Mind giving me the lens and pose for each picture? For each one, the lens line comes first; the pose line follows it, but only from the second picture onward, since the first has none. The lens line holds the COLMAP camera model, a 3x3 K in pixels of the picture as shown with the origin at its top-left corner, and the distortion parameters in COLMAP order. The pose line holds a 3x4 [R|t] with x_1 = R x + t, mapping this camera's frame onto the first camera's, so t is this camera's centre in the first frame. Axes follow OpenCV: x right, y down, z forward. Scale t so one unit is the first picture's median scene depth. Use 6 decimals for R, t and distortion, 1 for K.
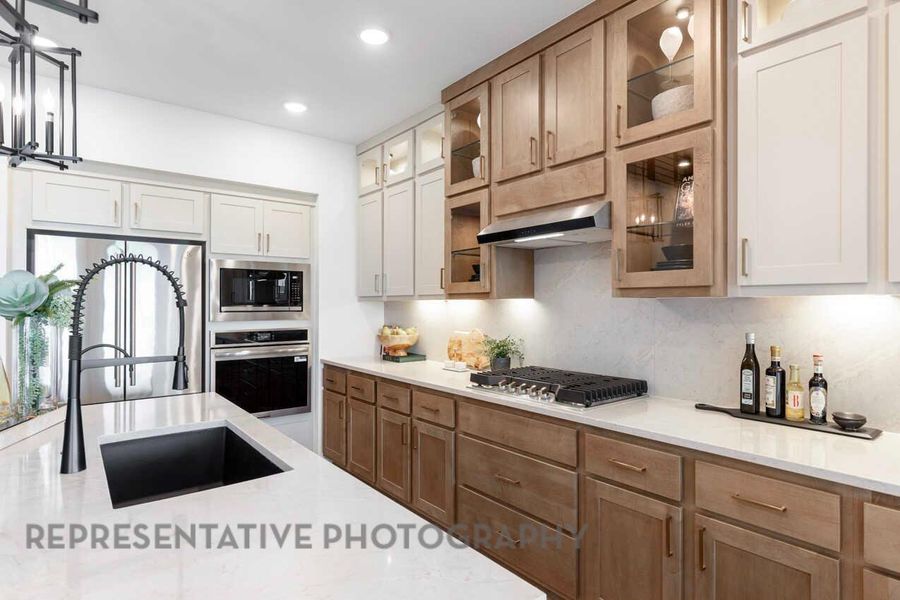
lens RADIAL K [[486.6, 0, 446.6], [0, 486.6, 297.7], [0, 0, 1]] dist [-0.005447, 0.000108]
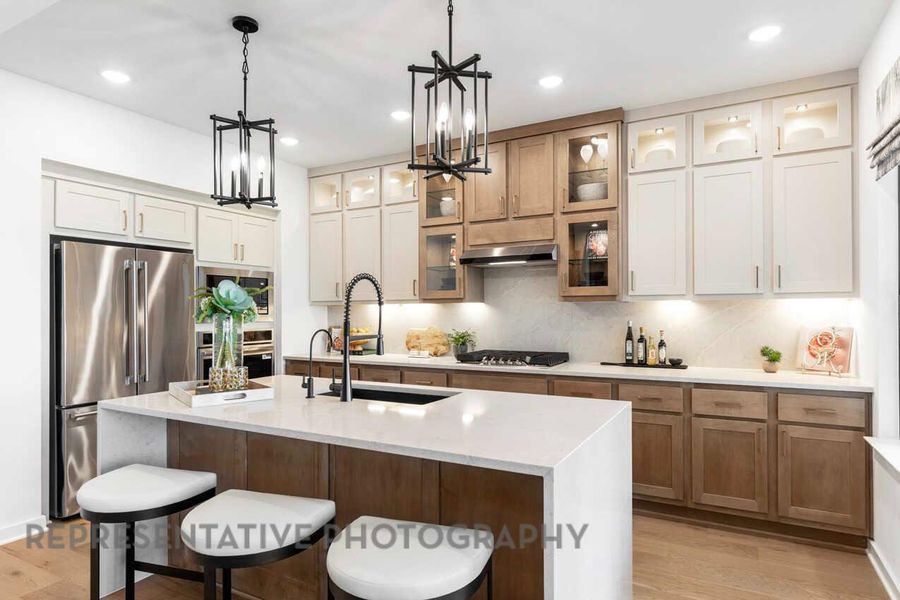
lens RADIAL K [[527.8, 0, 450.0], [0, 527.8, 300.0], [0, 0, 1]] dist [0.004765, -0.000051]
pose [[0.918932, 0.003966, 0.394396, -0.661873], [-0.000605, 0.999962, -0.008645, 0.009263], [-0.394415, 0.007705, 0.918900, -0.482258]]
